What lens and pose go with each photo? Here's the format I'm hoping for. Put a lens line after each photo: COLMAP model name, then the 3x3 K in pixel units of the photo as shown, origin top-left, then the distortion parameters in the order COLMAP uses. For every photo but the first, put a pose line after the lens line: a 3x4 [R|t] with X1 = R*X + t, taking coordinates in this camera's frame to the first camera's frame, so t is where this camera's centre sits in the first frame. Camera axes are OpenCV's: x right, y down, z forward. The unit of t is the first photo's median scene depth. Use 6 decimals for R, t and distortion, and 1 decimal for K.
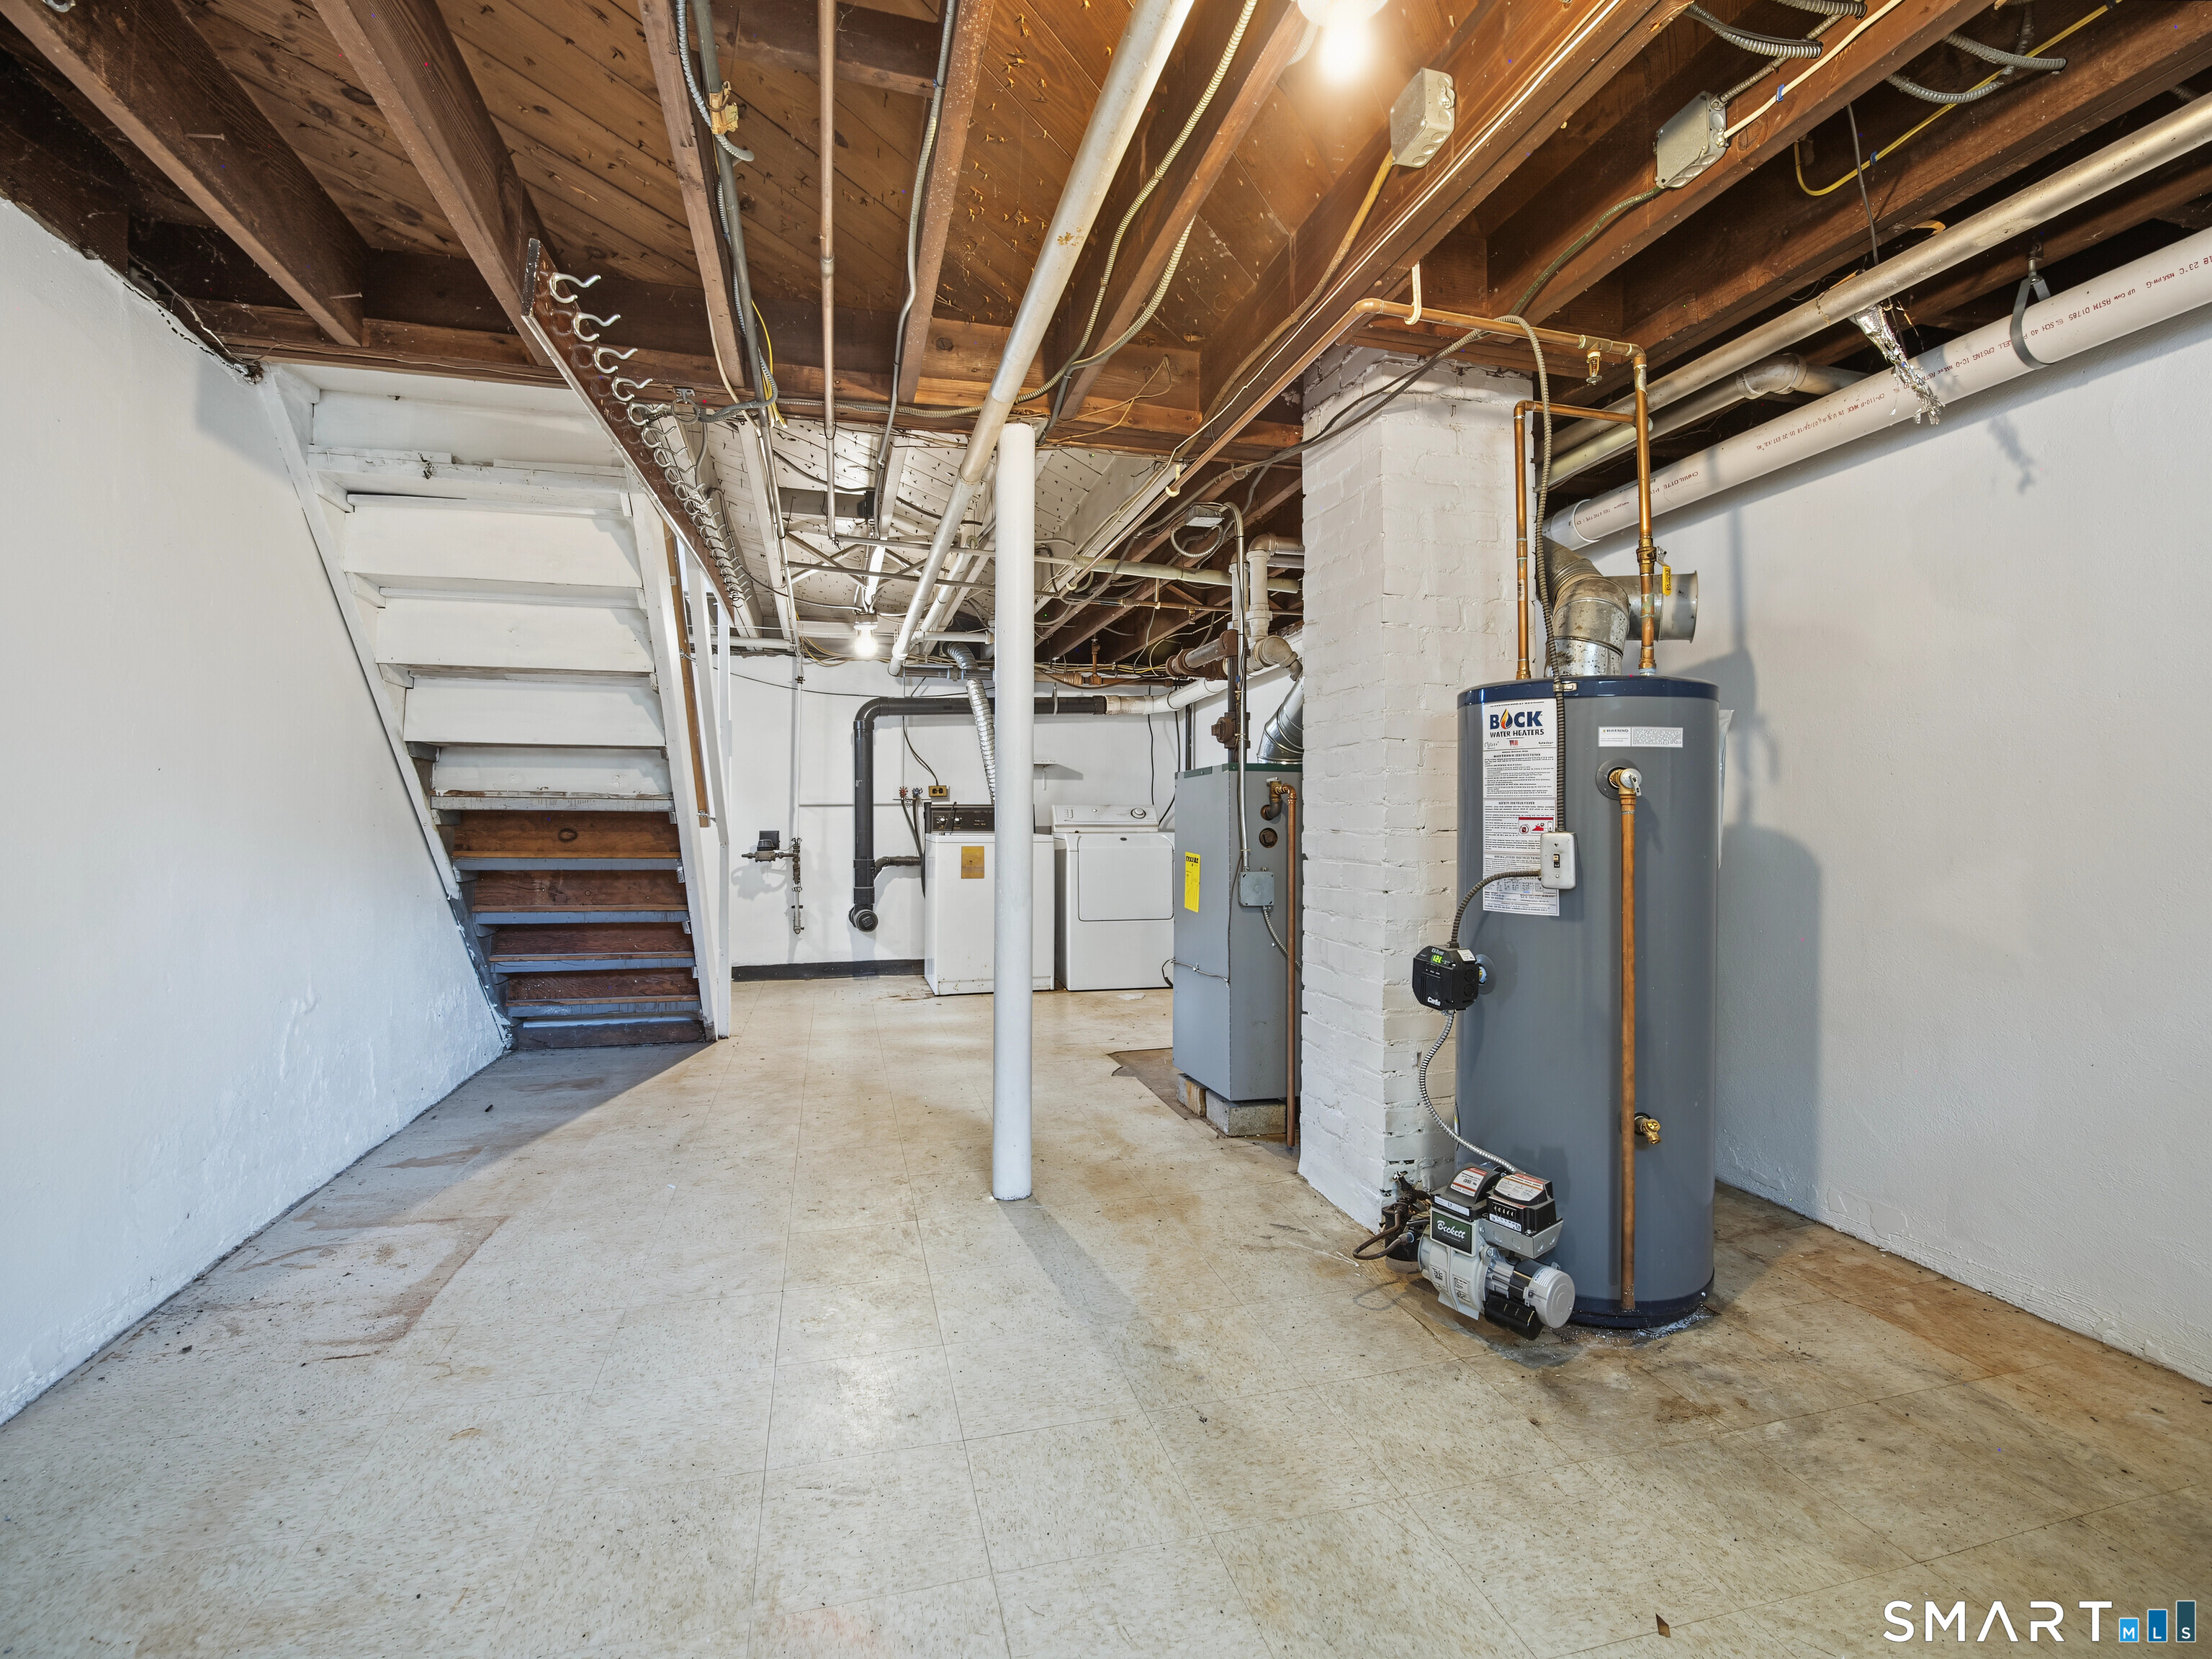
lens RADIAL K [[1011.1, 0, 1109.6], [0, 1011.1, 822.2], [0, 0, 1]] dist [-0.012823, -0.000909]
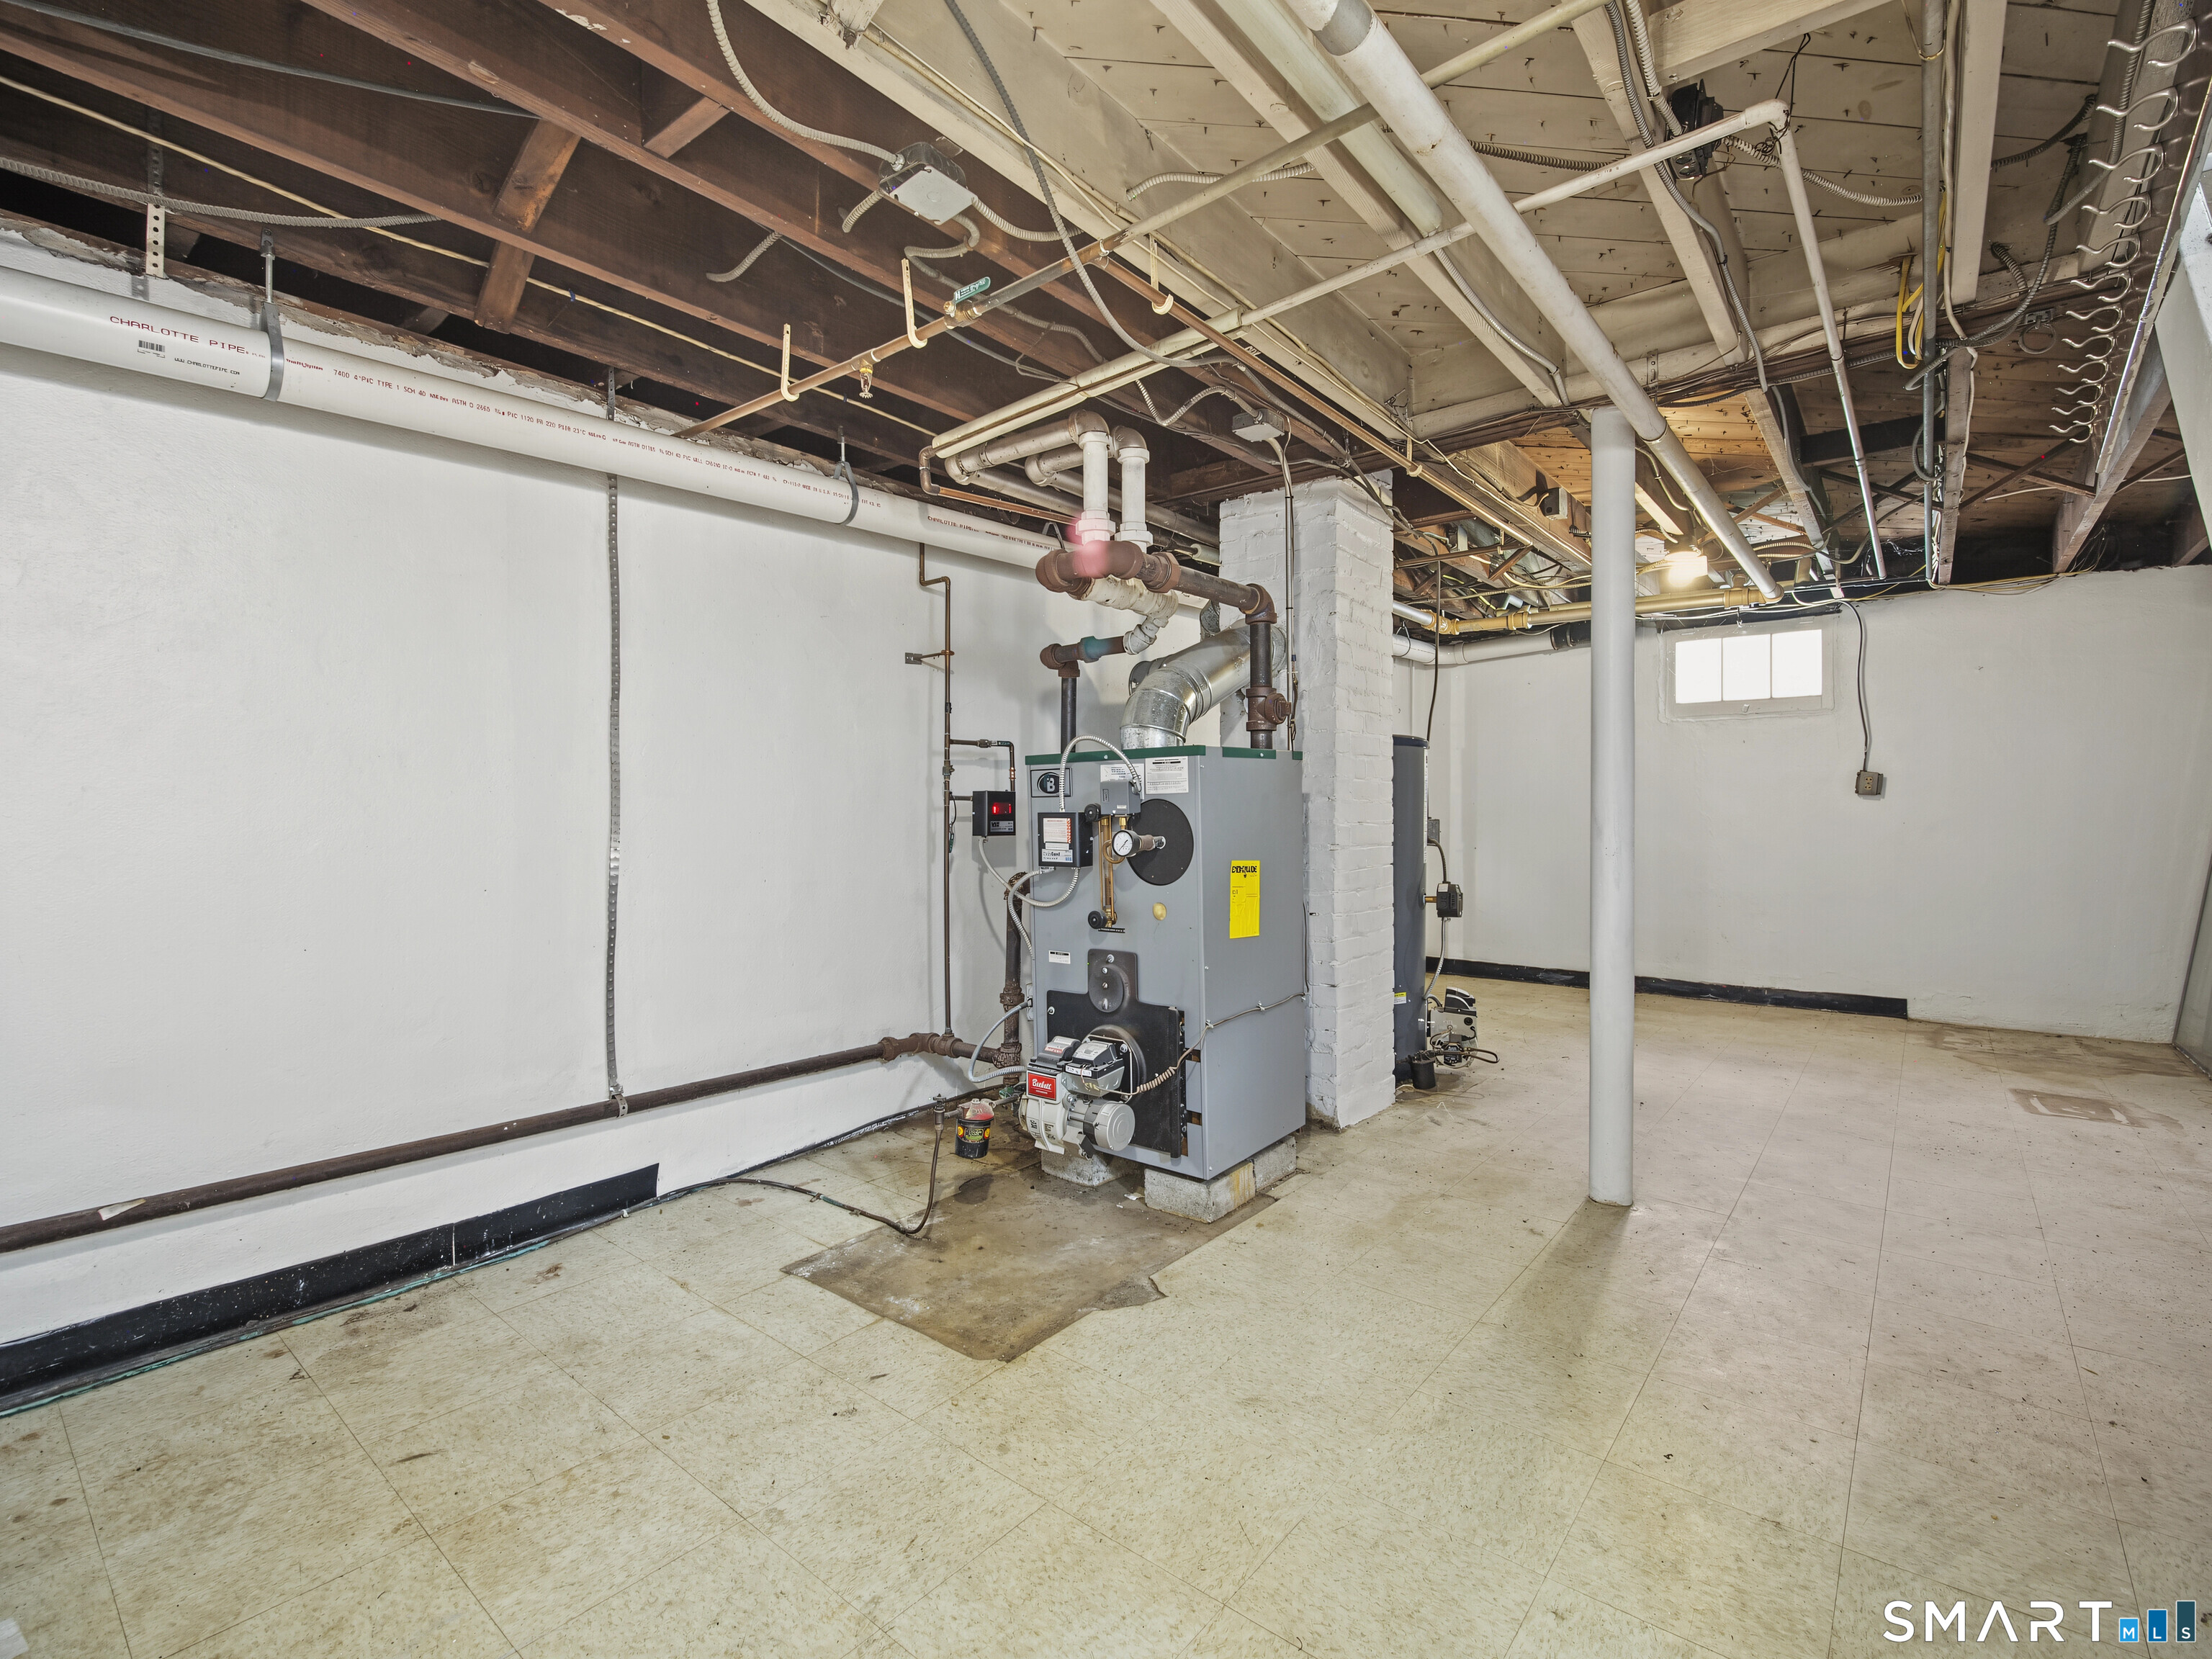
lens RADIAL K [[1011.1, 0, 1112.6], [0, 1011.1, 815.2], [0, 0, 1]] dist [-0.012823, -0.000909]
pose [[-0.579277, -0.010591, 0.815062, -0.519785], [-0.000906, 0.999923, 0.012349, -0.013668], [-0.815130, 0.006415, -0.579242, 1.671766]]
